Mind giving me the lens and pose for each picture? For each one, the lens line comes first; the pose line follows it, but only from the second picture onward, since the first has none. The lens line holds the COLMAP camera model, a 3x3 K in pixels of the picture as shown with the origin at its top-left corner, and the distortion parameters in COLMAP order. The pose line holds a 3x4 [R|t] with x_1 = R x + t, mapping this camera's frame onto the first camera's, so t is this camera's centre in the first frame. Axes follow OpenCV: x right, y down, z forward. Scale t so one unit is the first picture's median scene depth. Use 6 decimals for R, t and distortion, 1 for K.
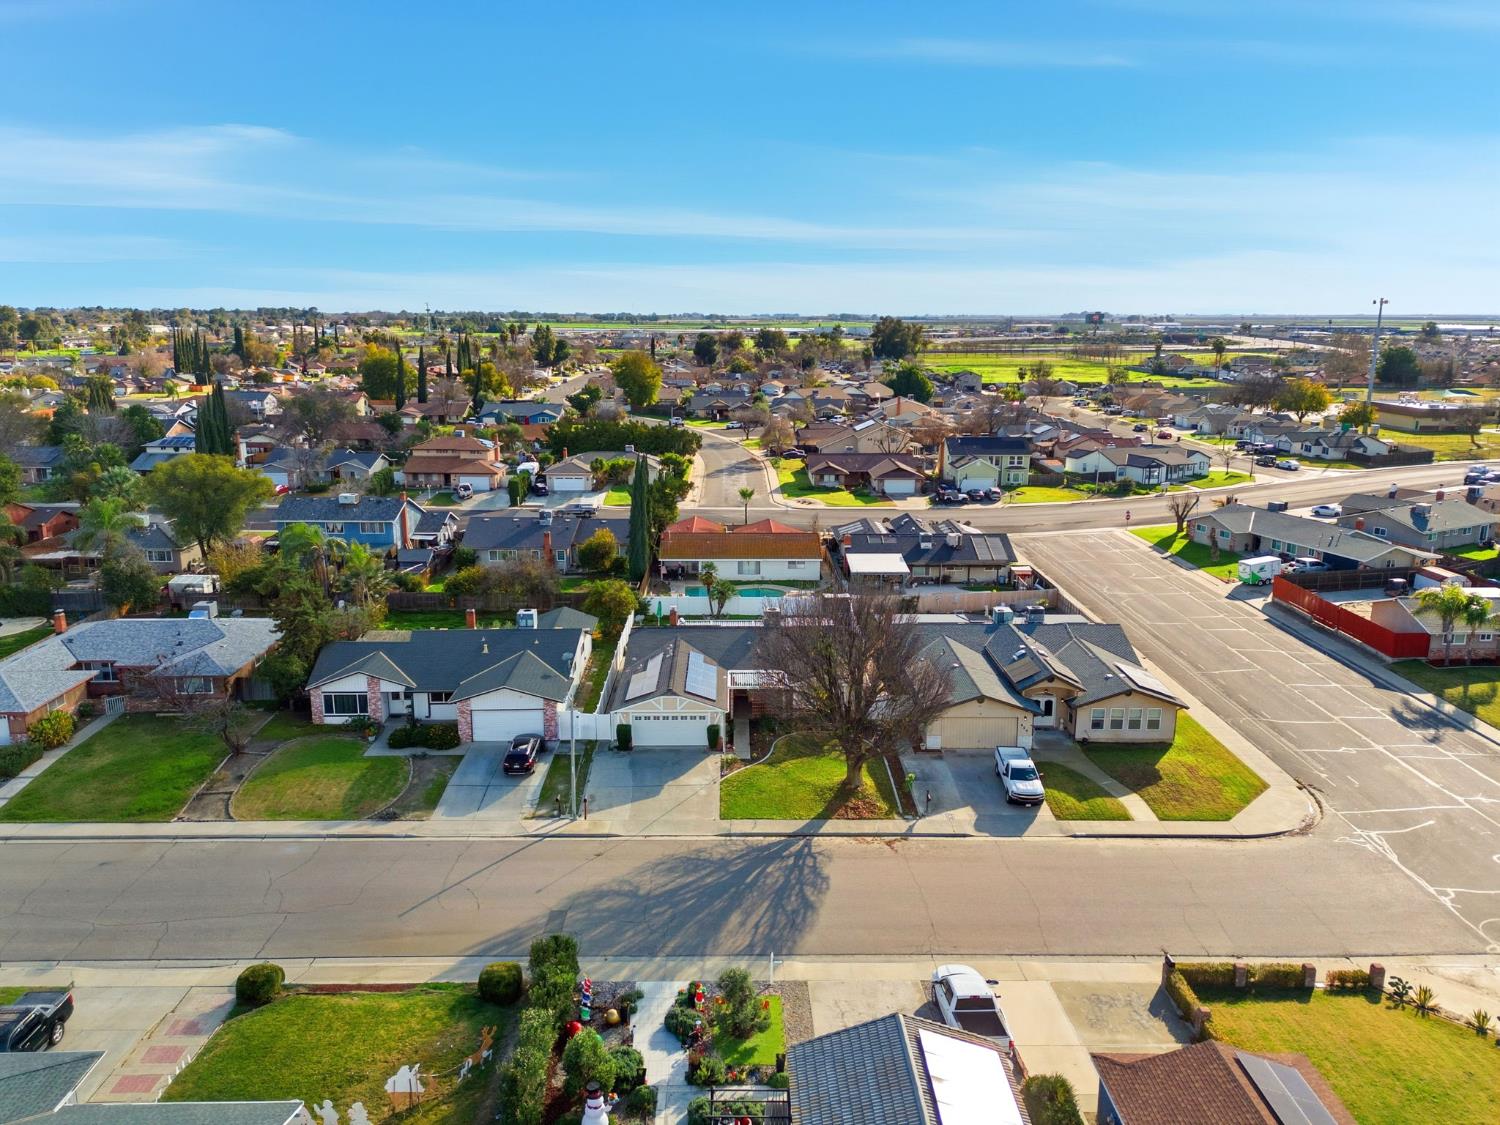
lens RADIAL K [[1096.9, 0, 752.9], [0, 1096.9, 563.6], [0, 0, 1]] dist [0.071884, -0.057730]
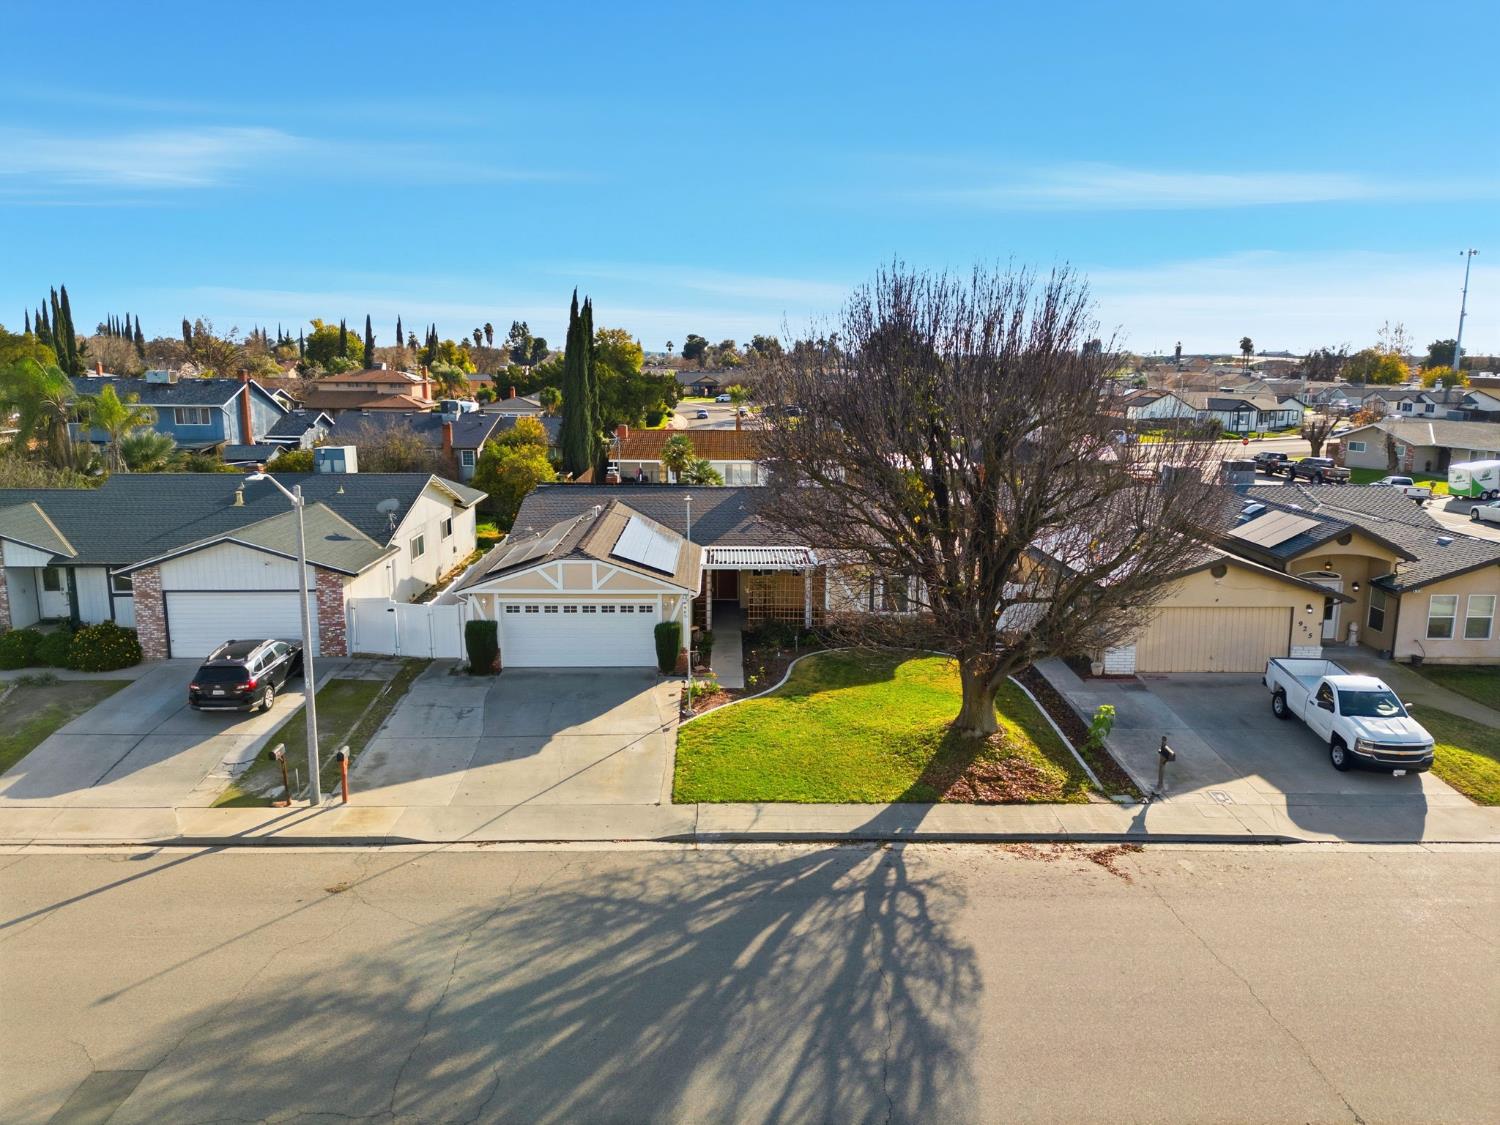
lens RADIAL K [[1096.9, 0, 754.6], [0, 1096.9, 572.2], [0, 0, 1]] dist [0.071884, -0.057730]
pose [[0.999963, -0.000216, 0.008650, -0.002411], [0.000460, 0.999602, -0.028203, 0.137440], [-0.008640, 0.028206, 0.999565, 0.509450]]
